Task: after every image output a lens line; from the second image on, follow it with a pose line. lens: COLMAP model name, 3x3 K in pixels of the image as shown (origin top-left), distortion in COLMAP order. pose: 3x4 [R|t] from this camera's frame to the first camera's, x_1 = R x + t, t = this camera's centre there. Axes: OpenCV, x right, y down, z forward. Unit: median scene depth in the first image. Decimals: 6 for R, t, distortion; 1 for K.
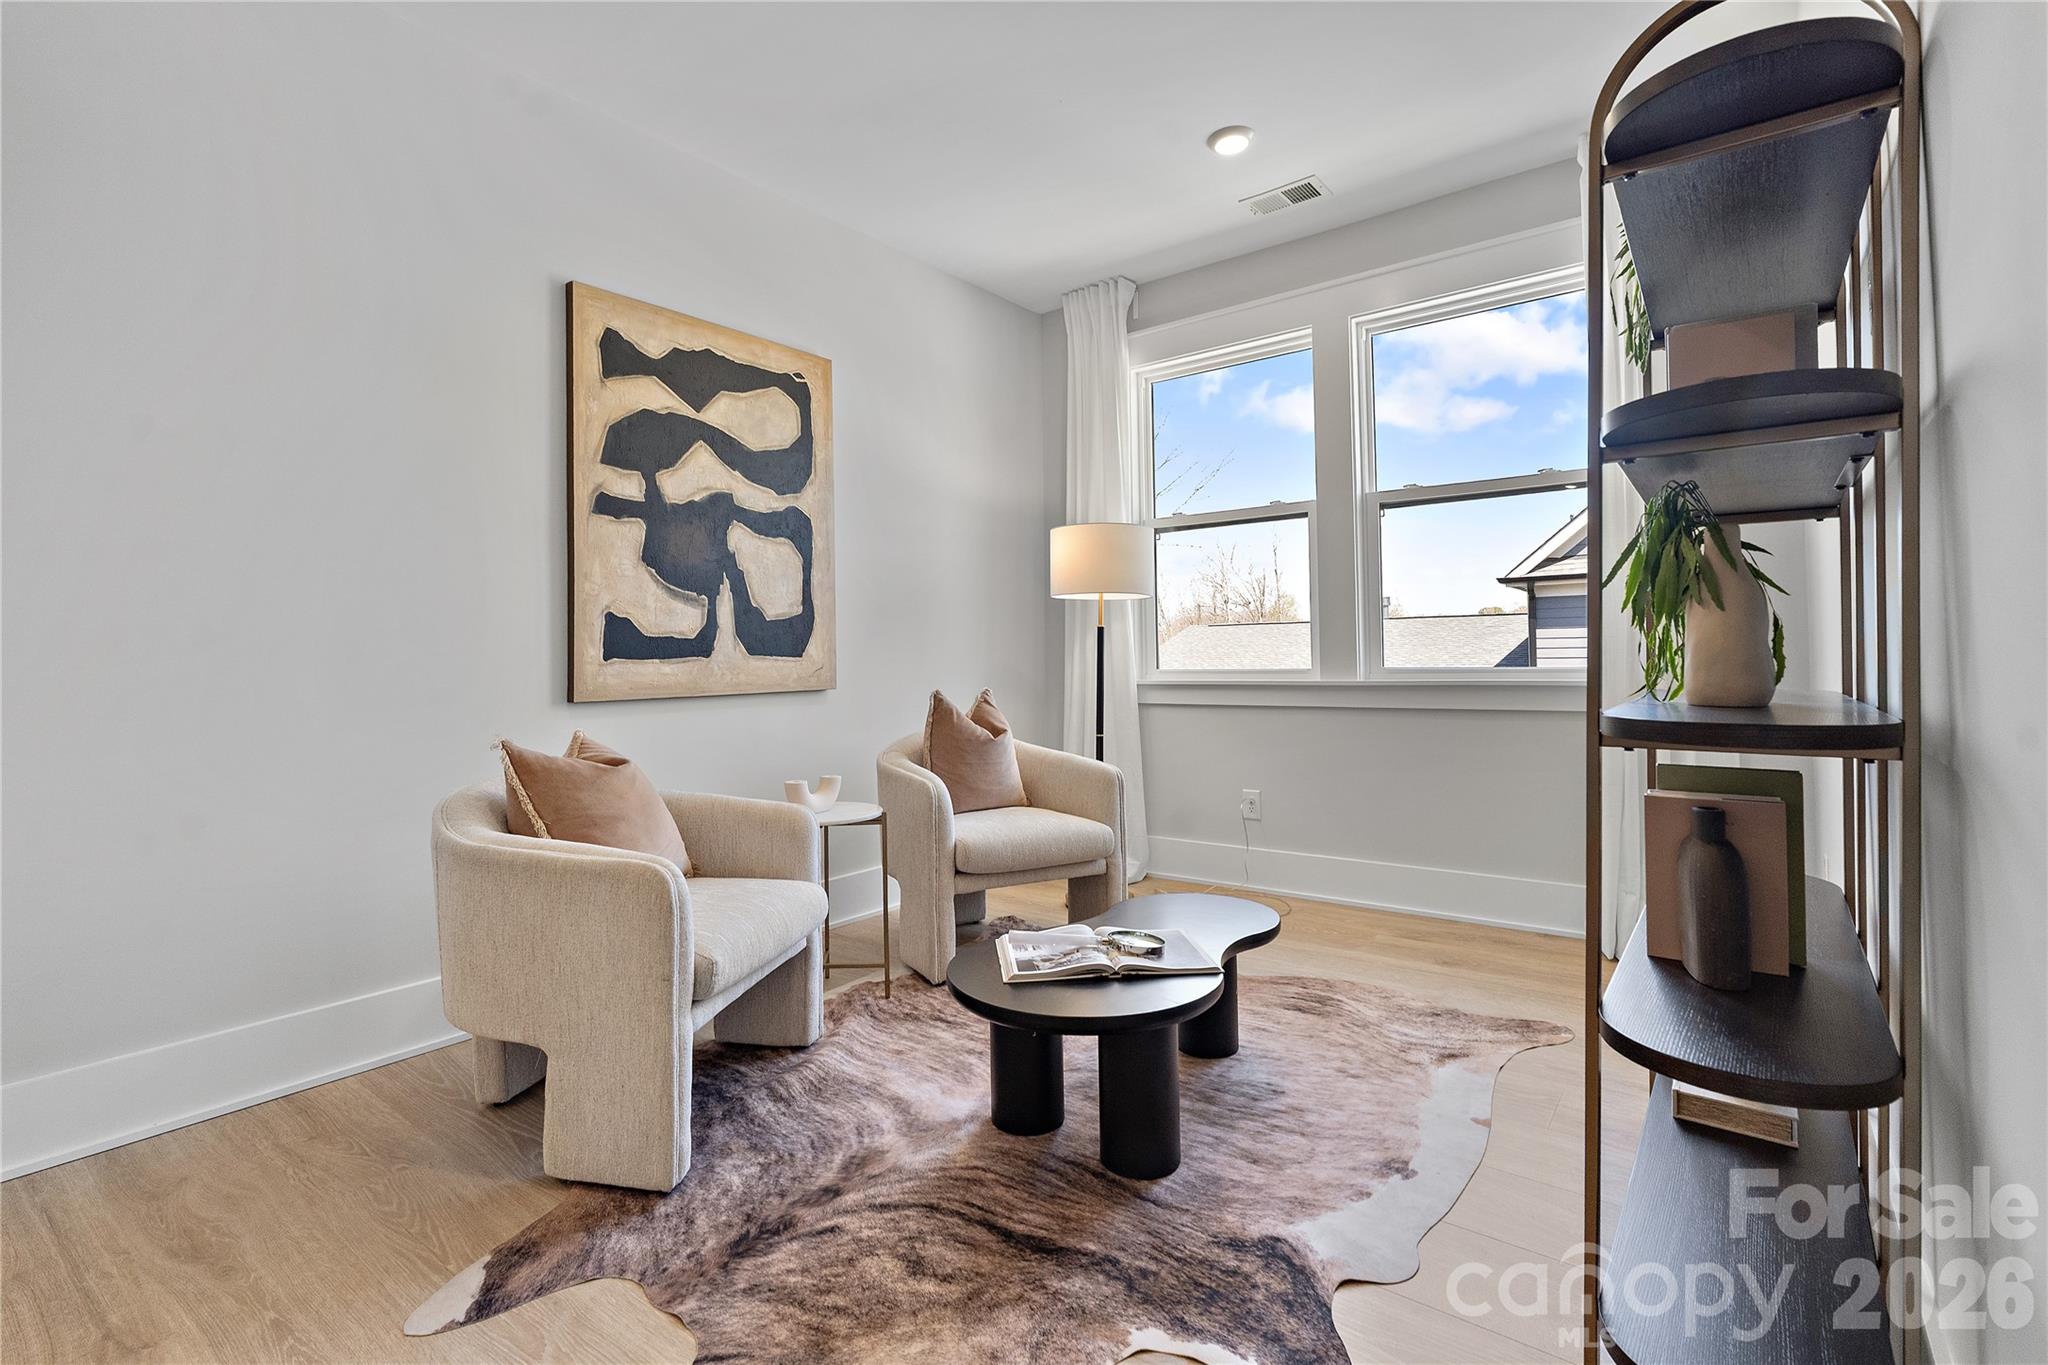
lens RADIAL K [[932.1, 0, 1013.1], [0, 932.1, 667.2], [0, 0, 1]] dist [-0.010484, 0.000226]
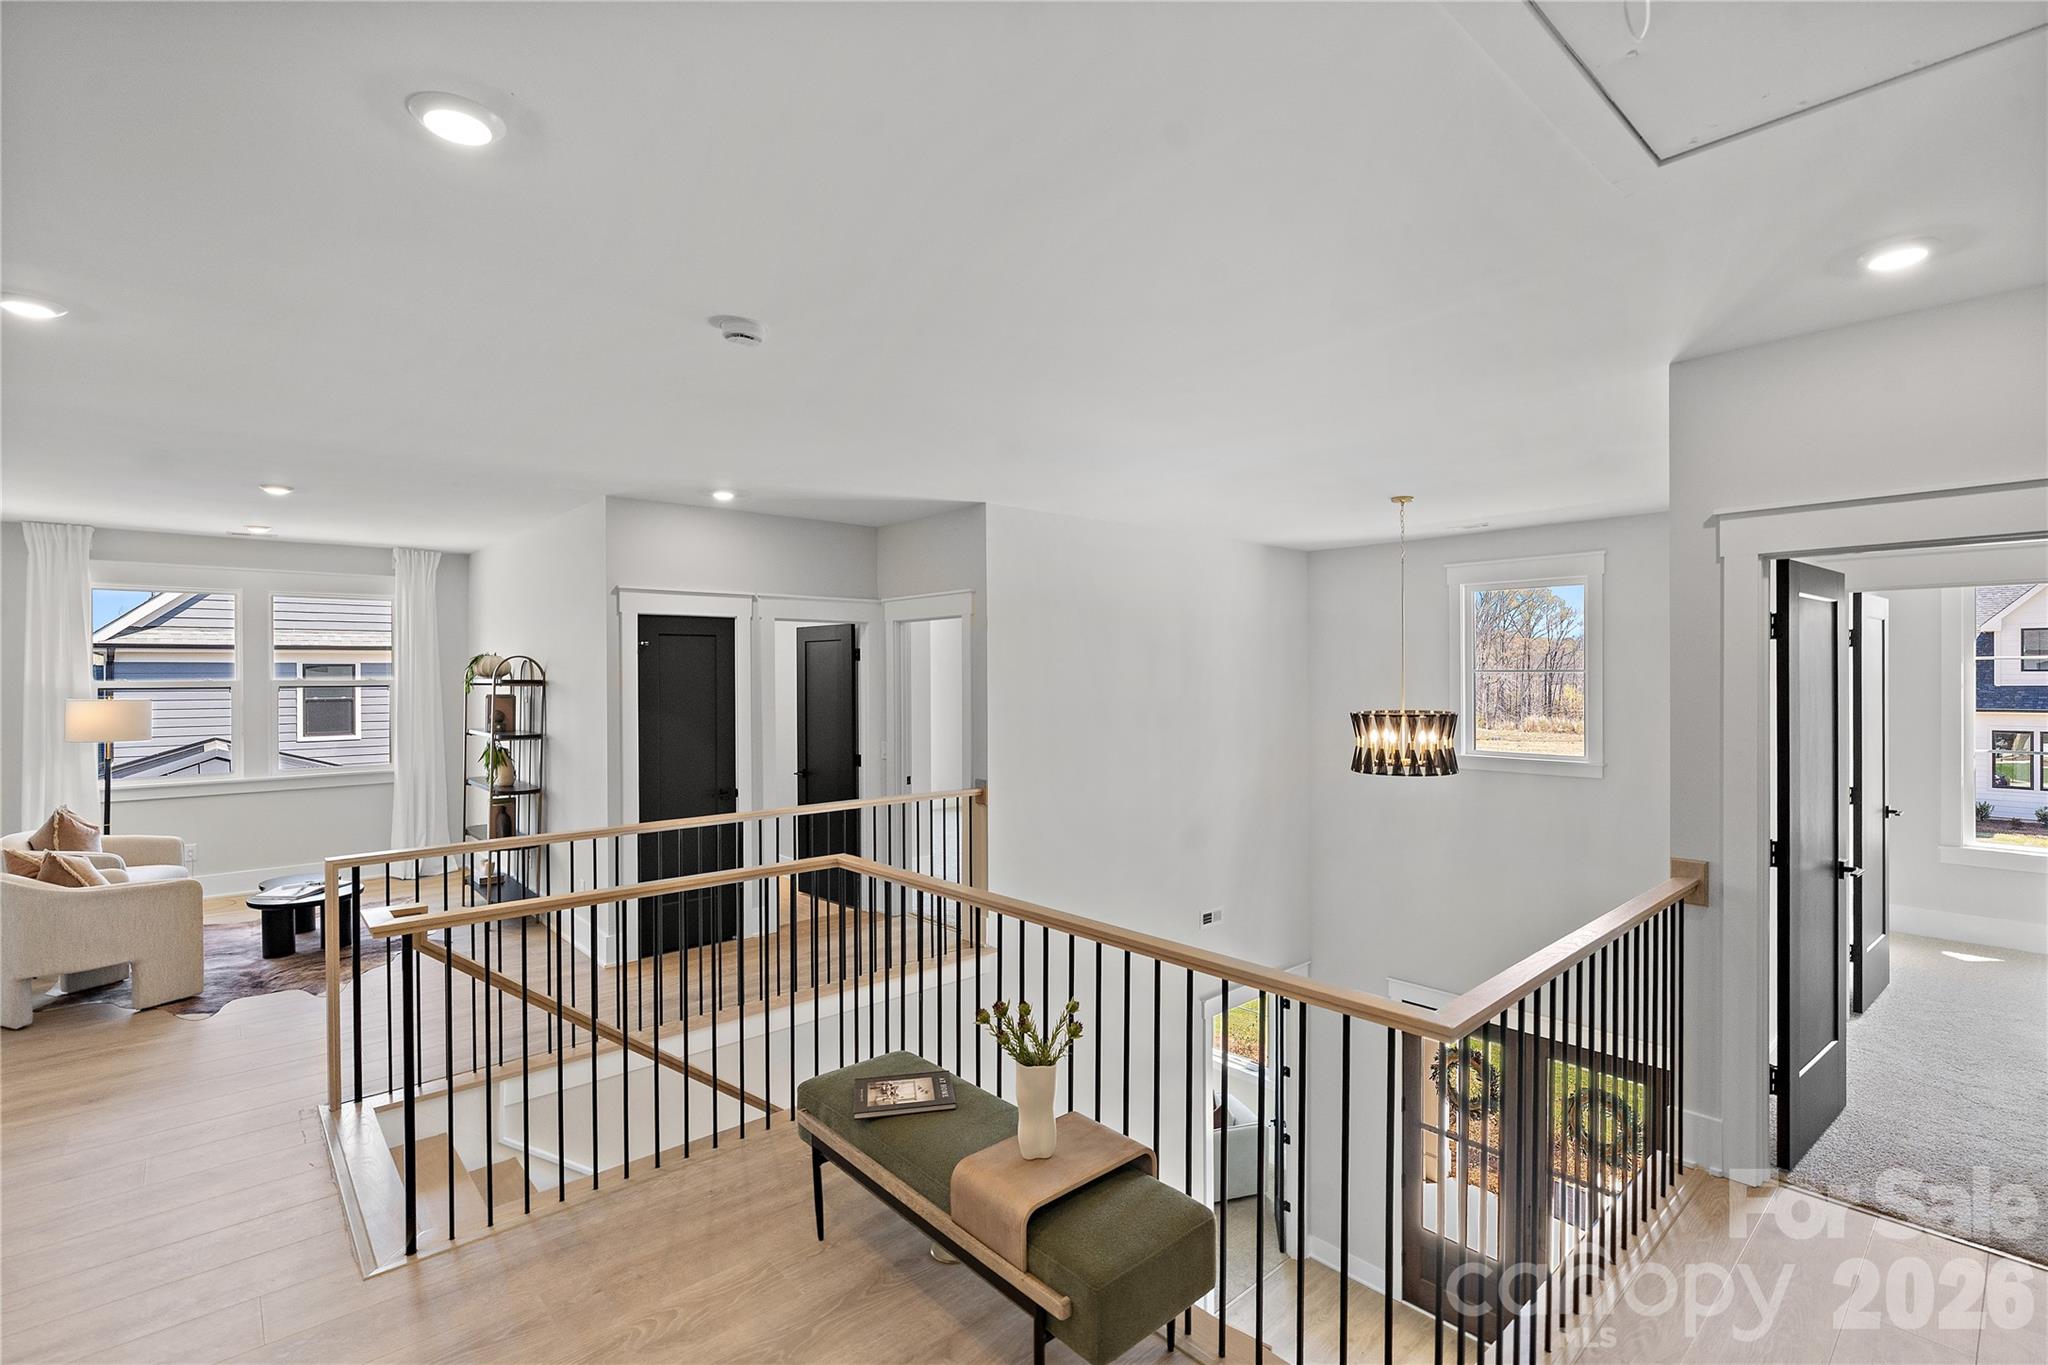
lens RADIAL K [[932.1, 0, 1015.5], [0, 932.1, 689.4], [0, 0, 1]] dist [-0.010484, 0.000226]
pose [[0.184501, 0.008232, 0.982798, -1.254080], [0.001835, 0.999960, -0.008720, -0.148602], [-0.982831, 0.003413, 0.184479, -0.903900]]
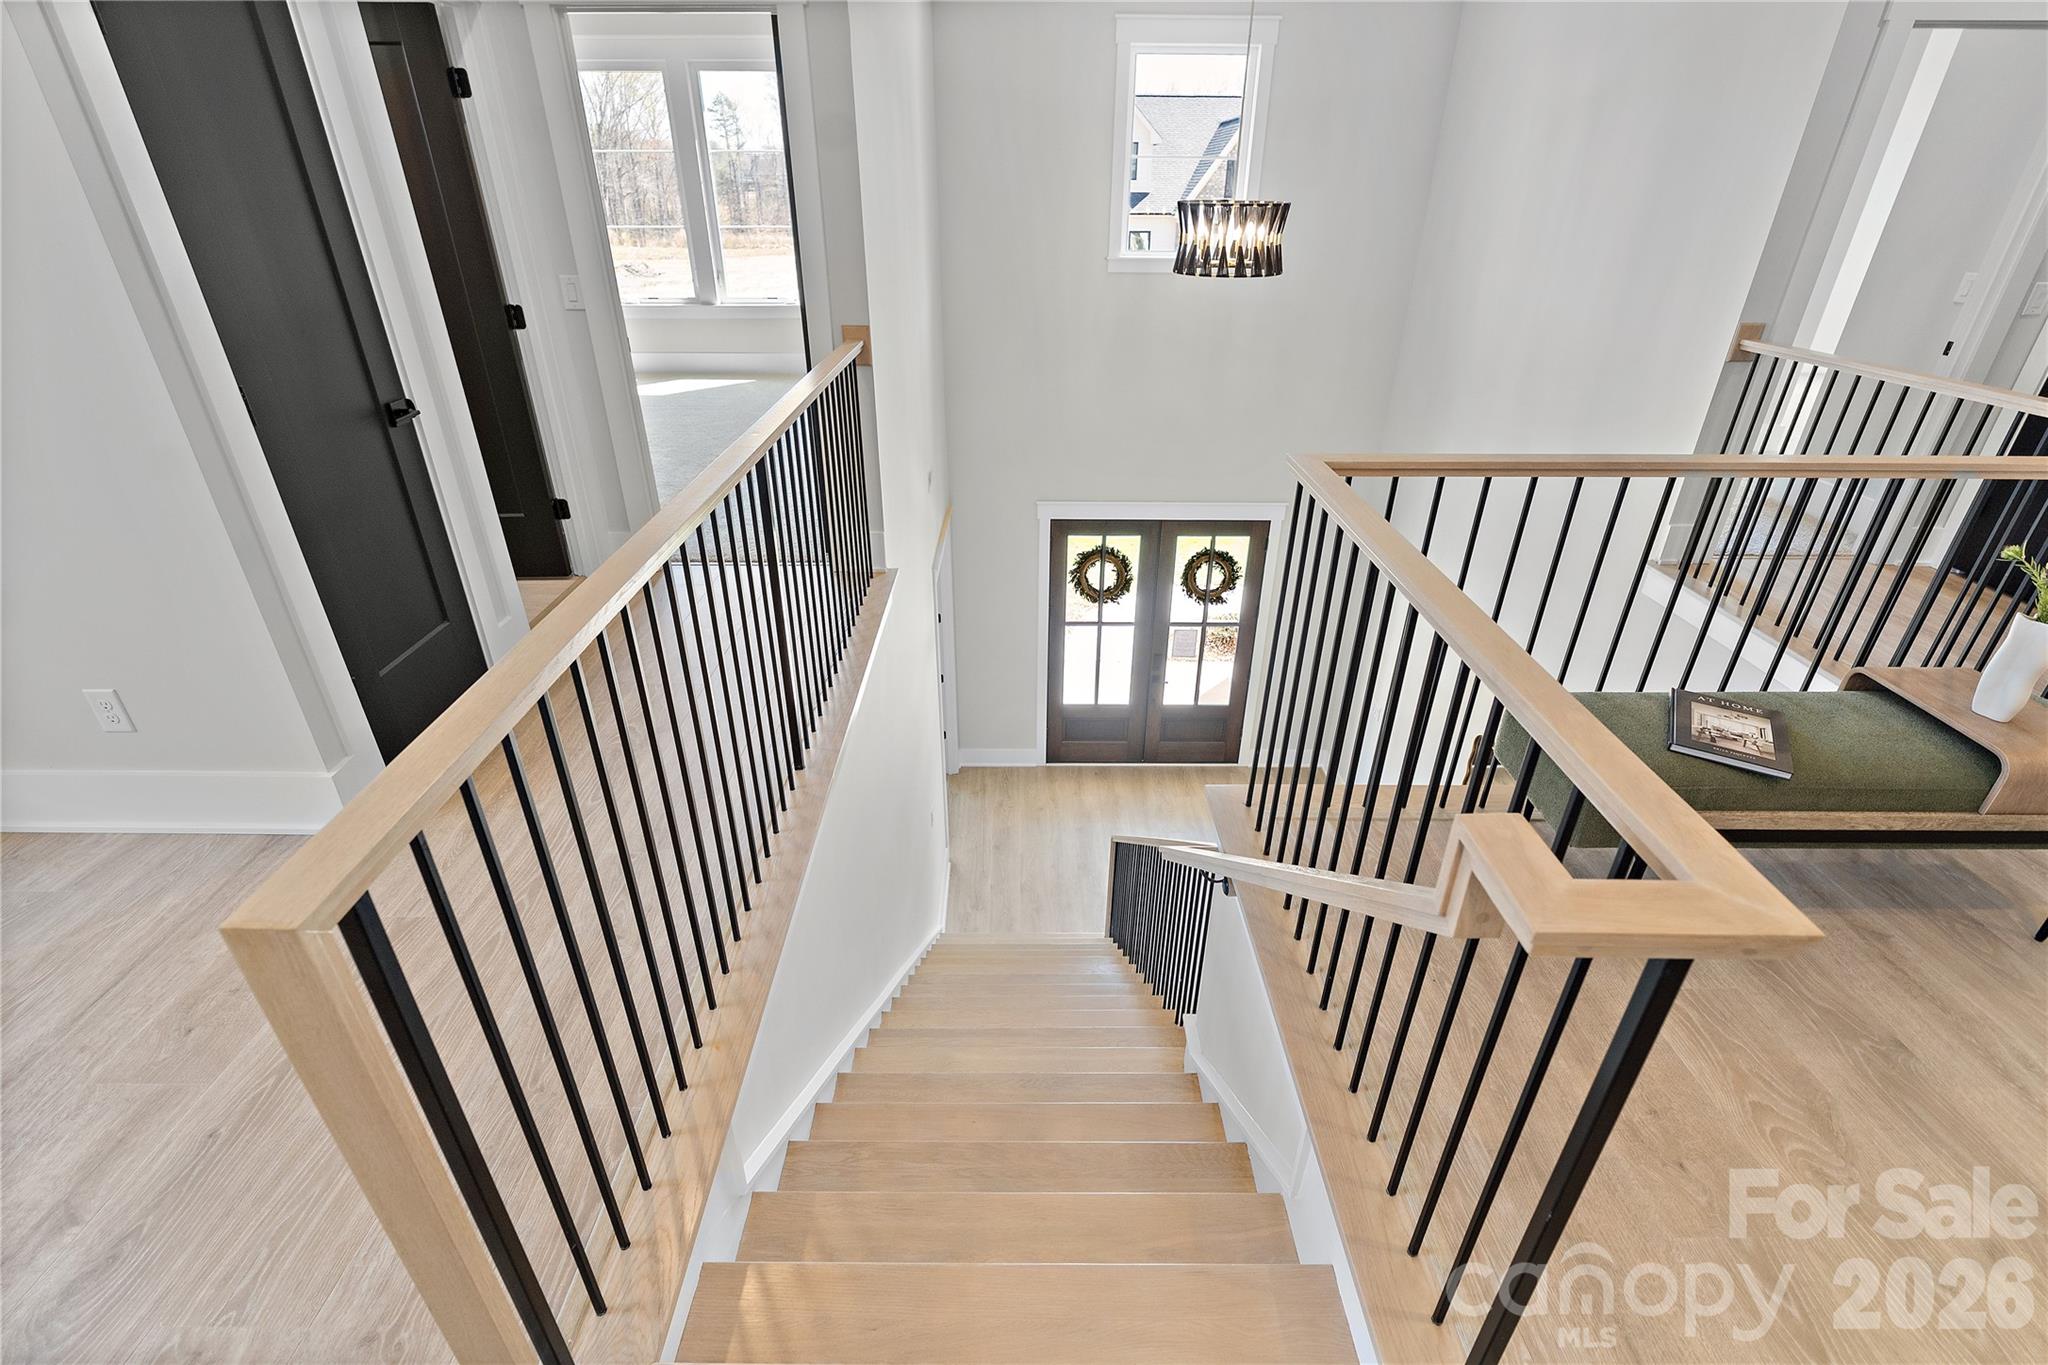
lens RADIAL K [[932.1, 0, 1028.7], [0, 932.1, 681.1], [0, 0, 1]] dist [-0.010484, 0.000226]
pose [[-0.622228, -0.352602, 0.698931, -0.674213], [0.009465, 0.889365, 0.457100, -0.124617], [-0.782779, 0.291036, -0.550050, -0.060821]]
